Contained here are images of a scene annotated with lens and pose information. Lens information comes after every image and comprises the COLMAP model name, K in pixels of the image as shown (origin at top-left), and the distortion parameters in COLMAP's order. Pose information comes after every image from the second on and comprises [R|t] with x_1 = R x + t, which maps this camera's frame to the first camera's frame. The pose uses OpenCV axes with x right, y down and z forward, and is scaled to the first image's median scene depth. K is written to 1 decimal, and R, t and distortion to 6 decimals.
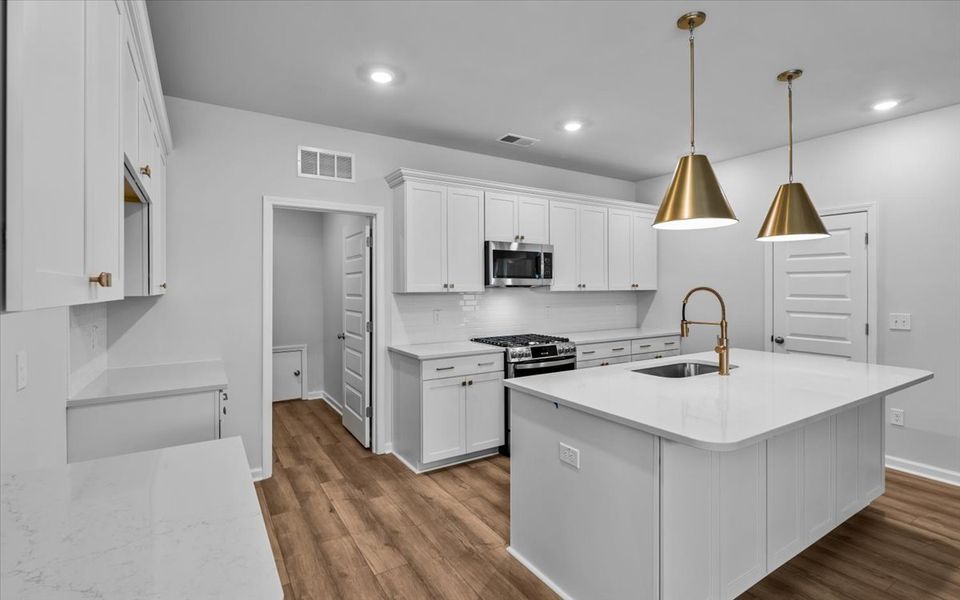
lens RADIAL K [[444.4, 0, 484.9], [0, 444.4, 282.5], [0, 0, 1]] dist [-0.001119, 0.000618]
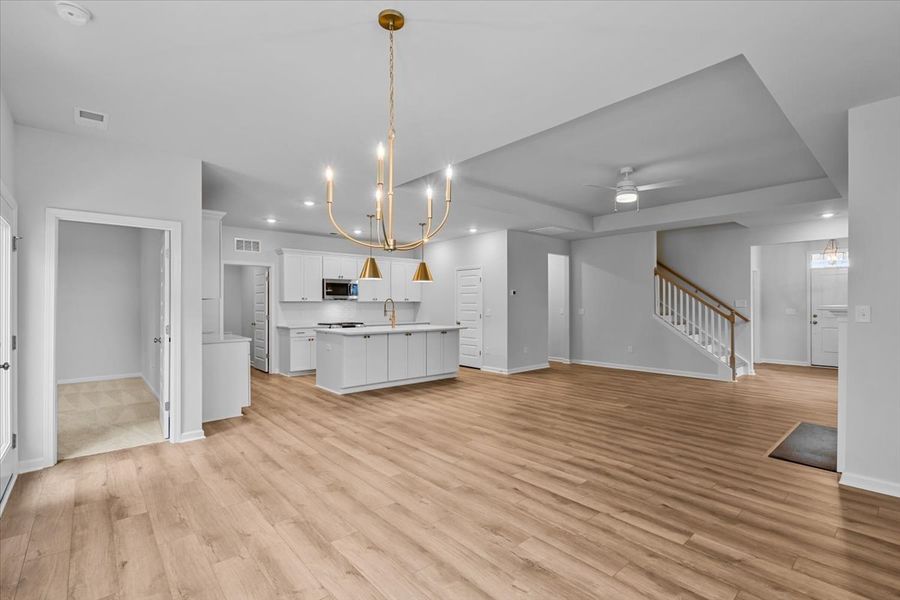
lens RADIAL K [[410.1, 0, 449.0], [0, 410.1, 302.0], [0, 0, 1]] dist [-0.005276, 0.002419]
pose [[0.988164, -0.000679, 0.153402, 0.325408], [-0.000340, 0.999978, 0.006618, 0.010451], [-0.153403, -0.006592, 0.988142, -1.175131]]
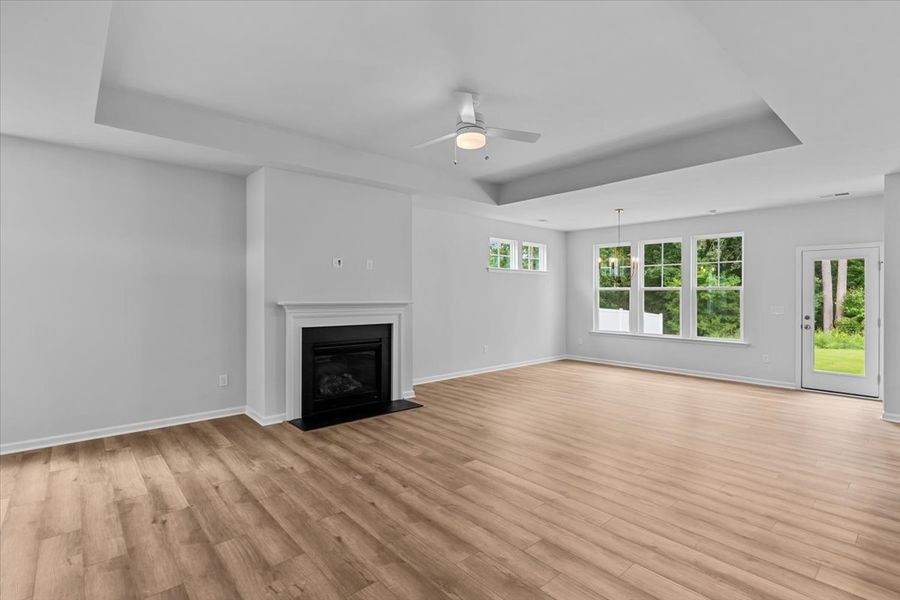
lens RADIAL K [[432.5, 0, 443.2], [0, 432.5, 291.2], [0, 0, 1]] dist [-0.003233, -0.000727]
pose [[-0.987500, -0.004606, -0.157554, 1.328298], [-0.001259, 0.999772, -0.021337, 0.020948], [0.157617, -0.020872, -0.987280, 1.008558]]
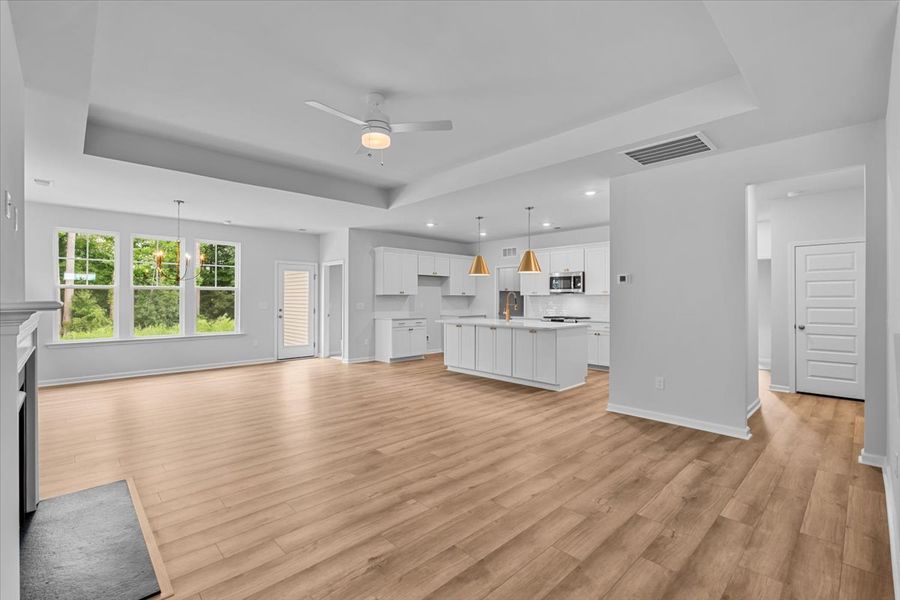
lens RADIAL K [[400.0, 0, 452.9], [0, 400.0, 295.4], [0, 0, 1]] dist [-0.003829, 0.001076]
pose [[0.212173, -0.007118, -0.977206, 2.034026], [0.013646, 0.999898, -0.004320, 0.025124], [0.977137, -0.012418, 0.212249, 0.063528]]
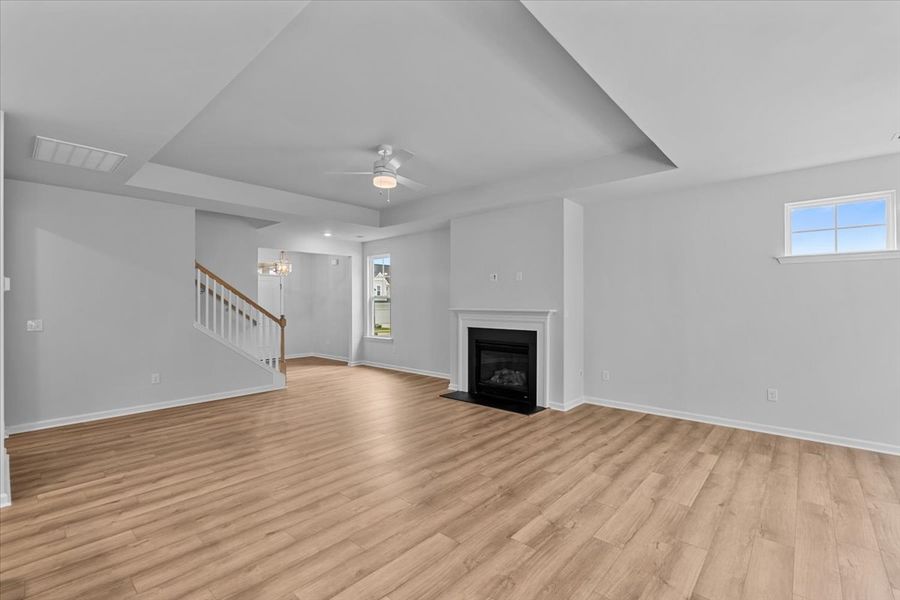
lens RADIAL K [[400.0, 0, 447.2], [0, 400.0, 304.1], [0, 0, 1]] dist [-0.003829, 0.001076]
pose [[-0.270870, -0.005572, 0.962600, 0.010486], [-0.011342, 0.999932, 0.002597, 0.004586], [-0.962549, -0.010214, -0.270915, 0.217899]]
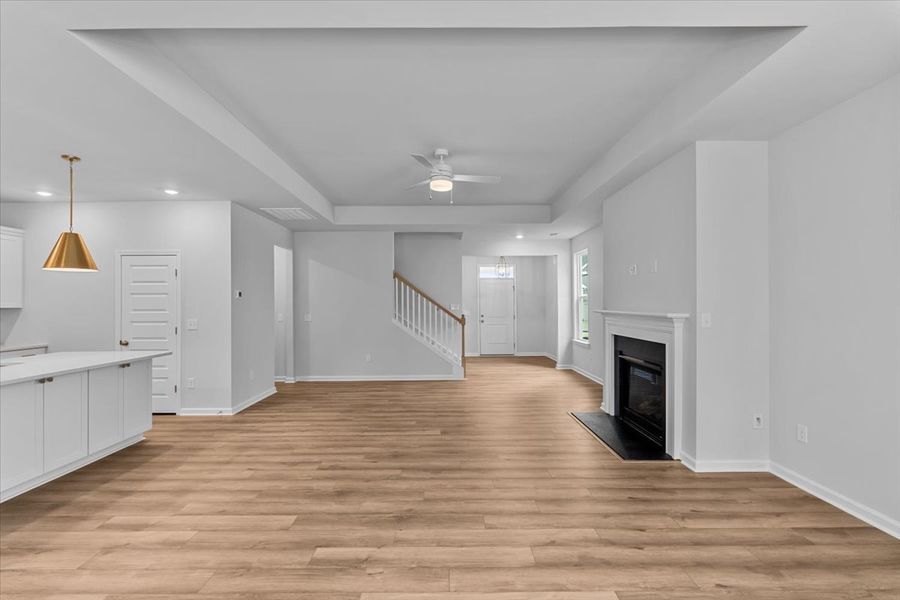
lens RADIAL K [[400.0, 0, 443.8], [0, 400.0, 301.6], [0, 0, 1]] dist [-0.003829, 0.001076]
pose [[0.537291, 0.000534, 0.843397, 0.175459], [-0.003183, 0.999994, 0.001394, -0.002262], [-0.843391, -0.003433, 0.537289, -0.524953]]
